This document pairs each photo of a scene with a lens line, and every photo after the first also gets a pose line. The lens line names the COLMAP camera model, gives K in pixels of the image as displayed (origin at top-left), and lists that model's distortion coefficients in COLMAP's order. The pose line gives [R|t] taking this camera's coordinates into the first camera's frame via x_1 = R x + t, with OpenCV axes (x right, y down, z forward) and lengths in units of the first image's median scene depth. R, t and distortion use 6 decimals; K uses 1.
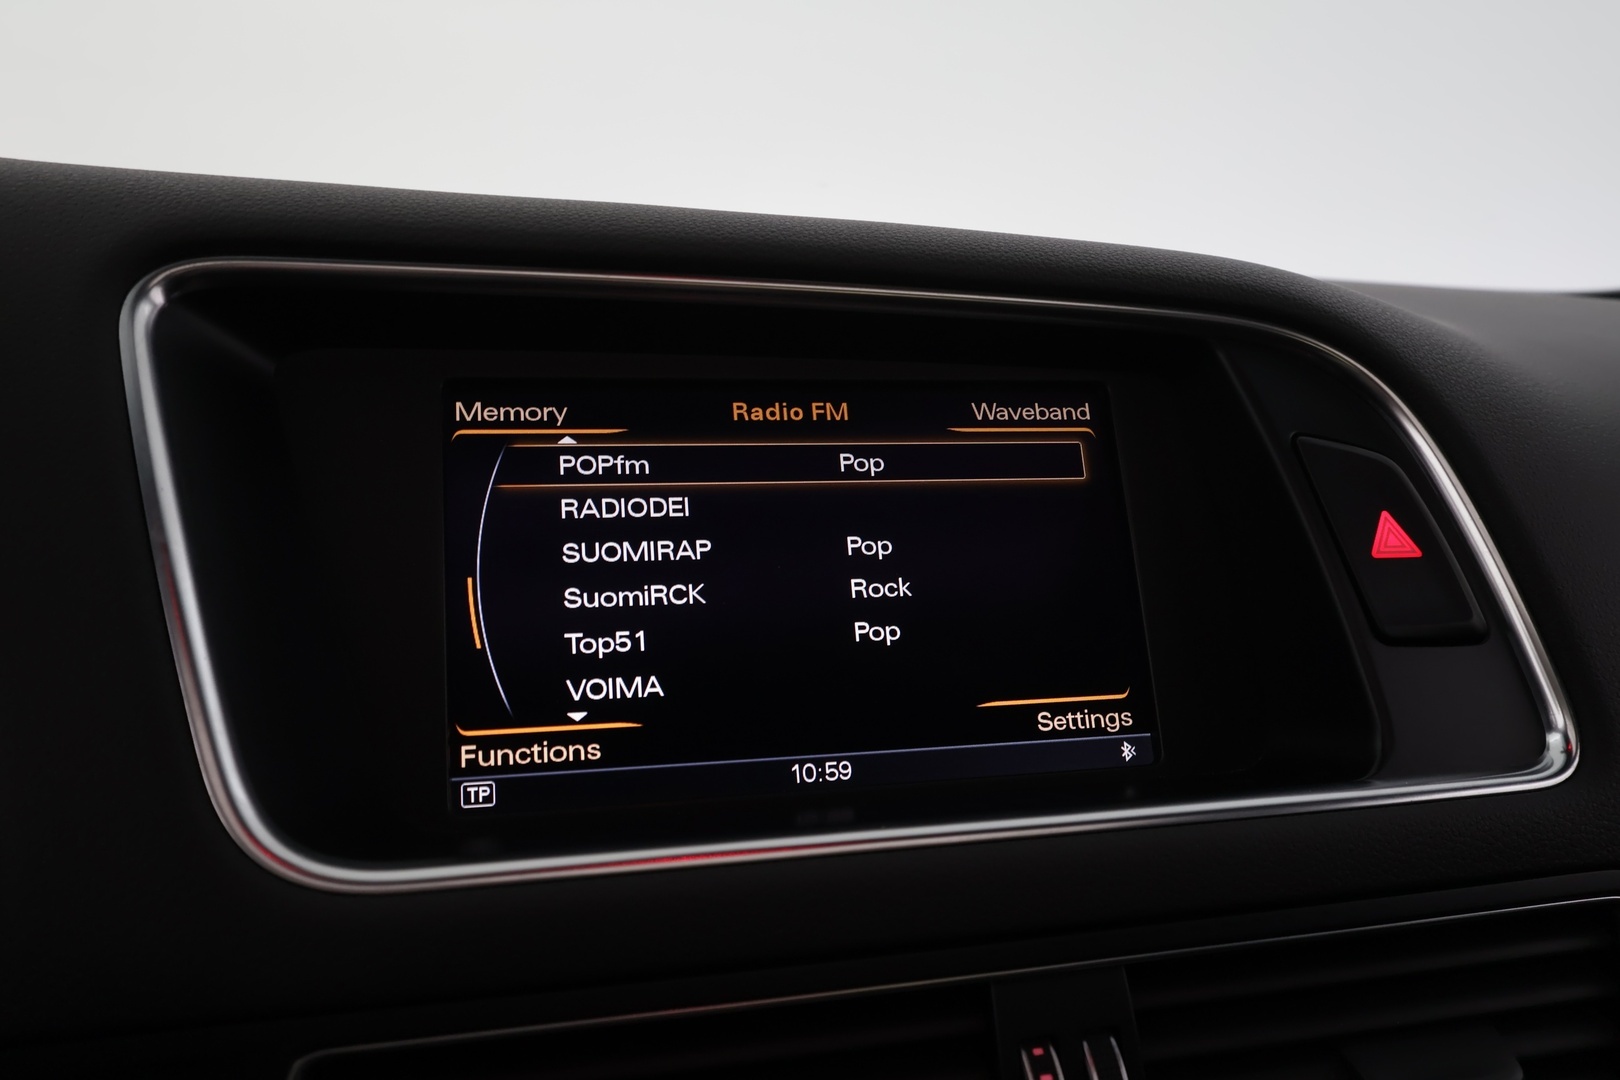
lens RADIAL K [[1300.6, 0, 810.0], [0, 1300.6, 540.0], [0, 0, 1]] dist [0.002824, 0.004511]
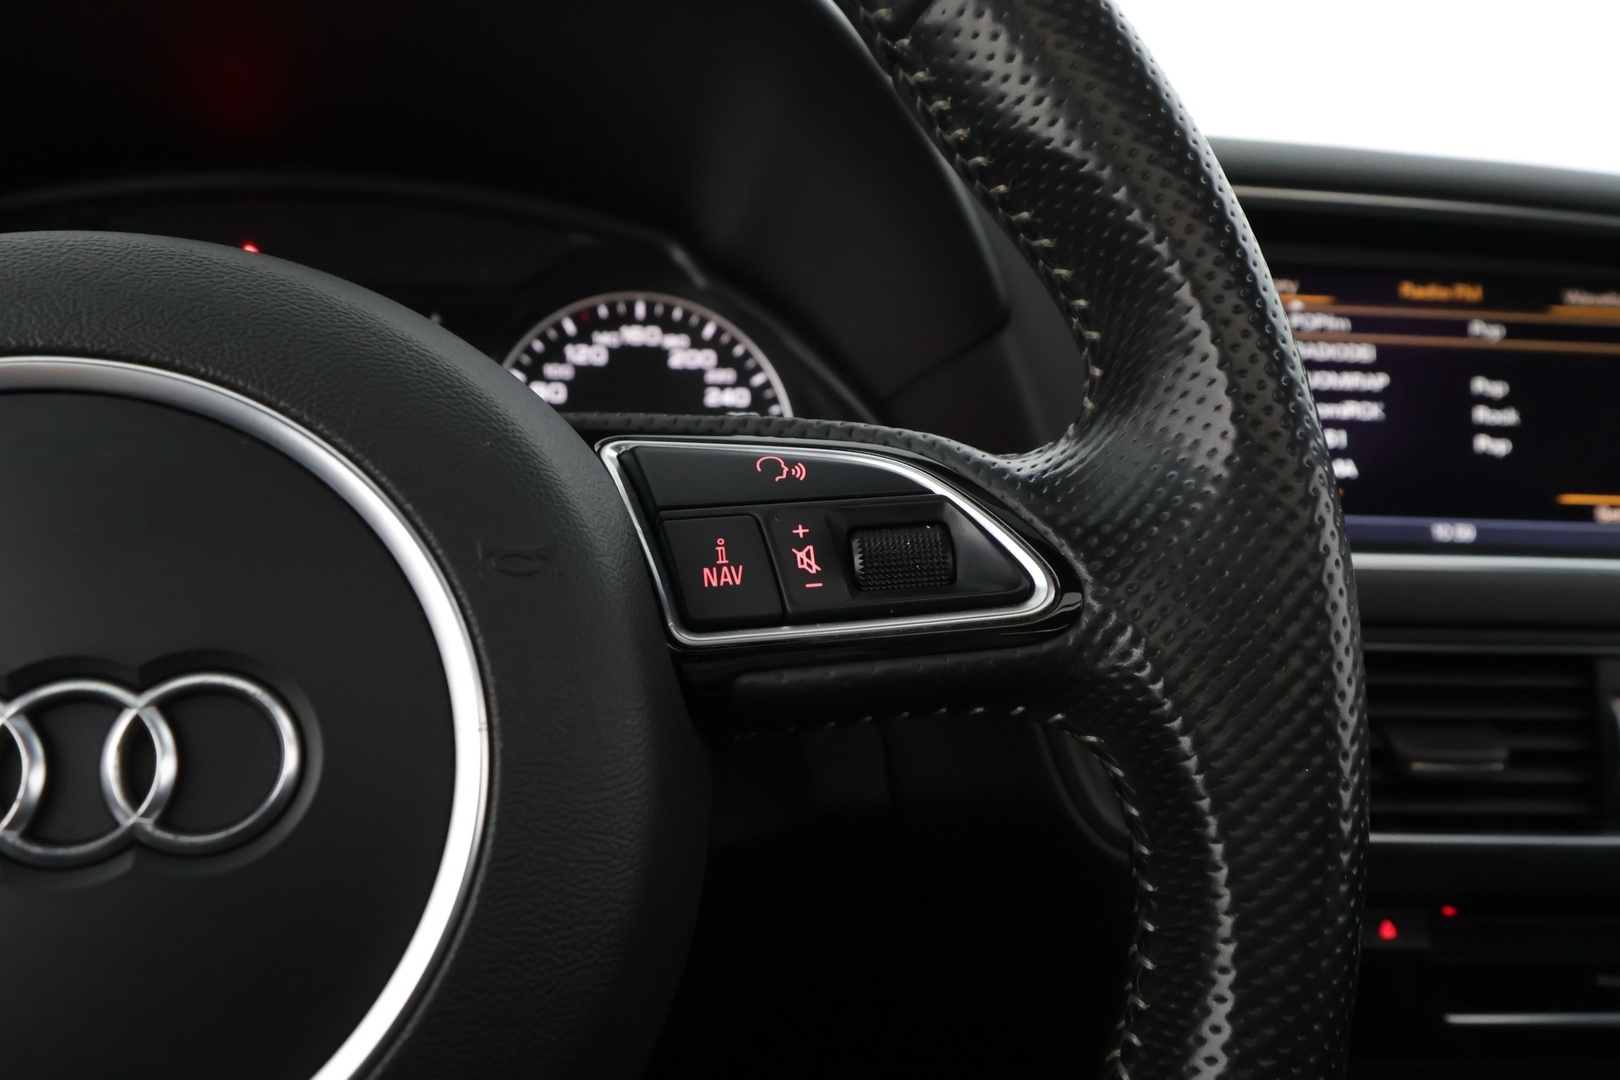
lens RADIAL K [[1296.8, 0, 810.5], [0, 1296.8, 547.6], [0, 0, 1]] dist [0.007379, 0.003105]
pose [[0.985890, 0.078372, -0.147915, -0.503488], [-0.061393, 0.991343, 0.116061, 0.064050], [0.155730, -0.105342, 0.982167, -0.613441]]
